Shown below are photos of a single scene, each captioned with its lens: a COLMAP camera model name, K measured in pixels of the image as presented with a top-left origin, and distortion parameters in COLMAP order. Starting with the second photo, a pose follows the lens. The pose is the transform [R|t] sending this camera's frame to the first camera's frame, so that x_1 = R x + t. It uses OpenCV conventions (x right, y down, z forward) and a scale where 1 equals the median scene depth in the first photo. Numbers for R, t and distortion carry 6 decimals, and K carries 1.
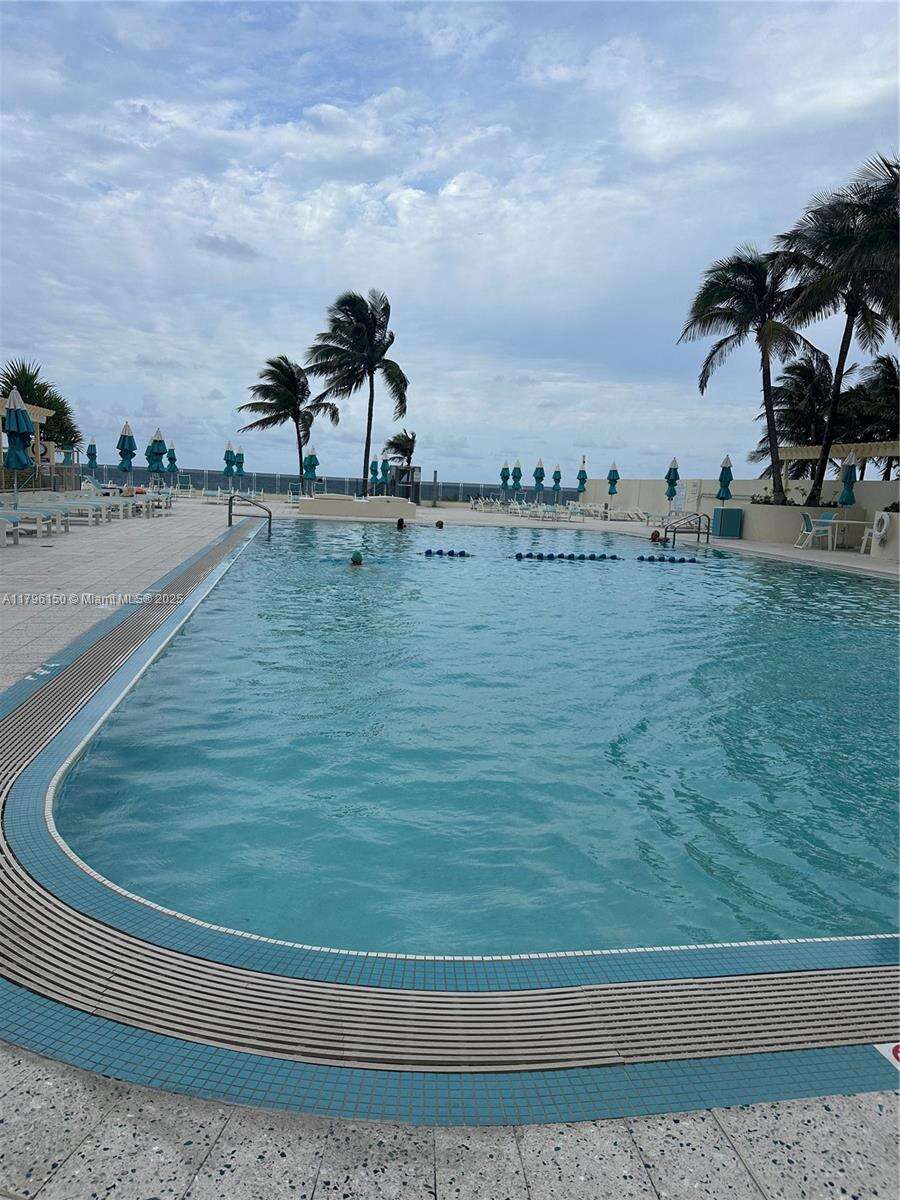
lens RADIAL K [[833.6, 0, 449.8], [0, 833.6, 578.5], [0, 0, 1]] dist [0.162626, -0.127366]
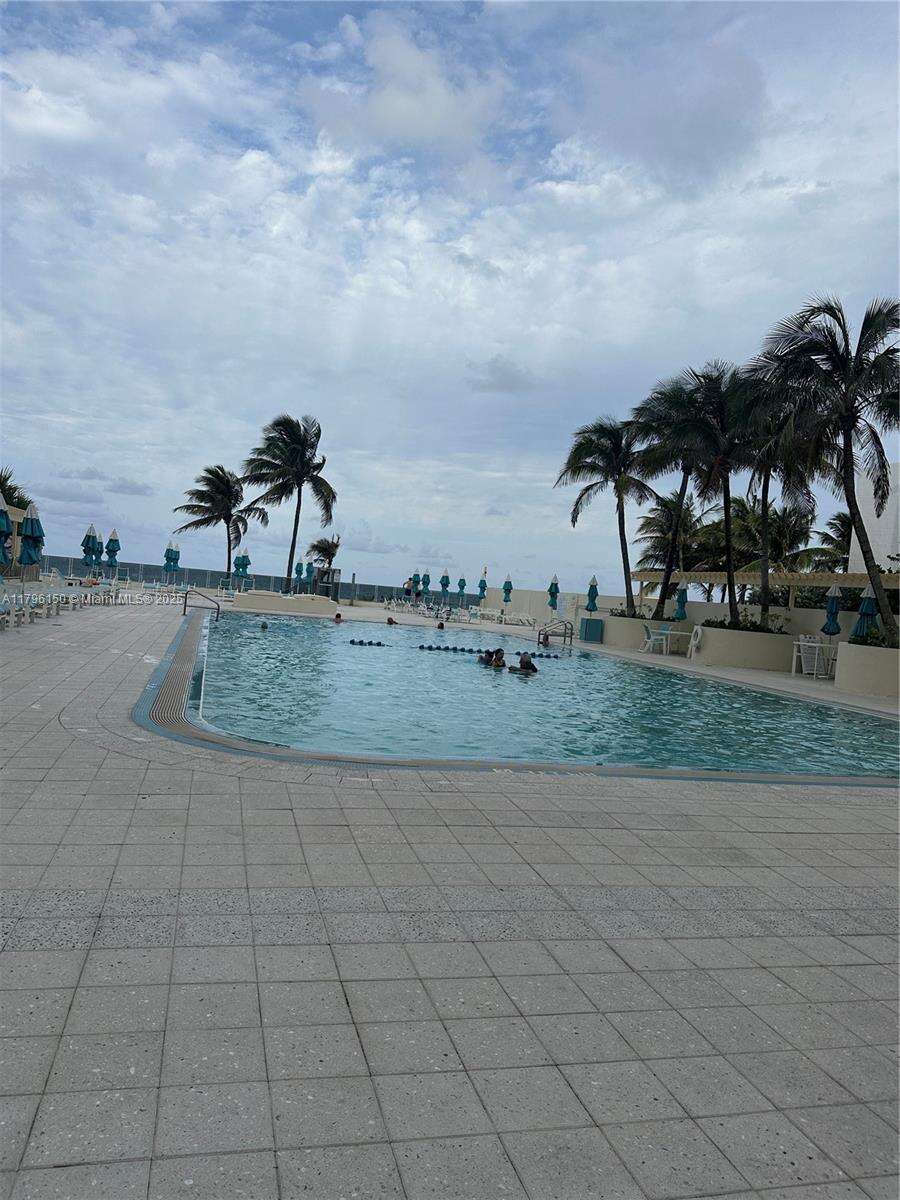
lens RADIAL K [[851.8, 0, 450.0], [0, 851.8, 600.0], [0, 0, 1]] dist [0.167990, -0.139953]
pose [[0.993775, 0.044528, 0.102121, -0.005145], [-0.034726, 0.994791, -0.095834, 0.012351], [-0.105857, 0.091691, 0.990145, -0.151794]]
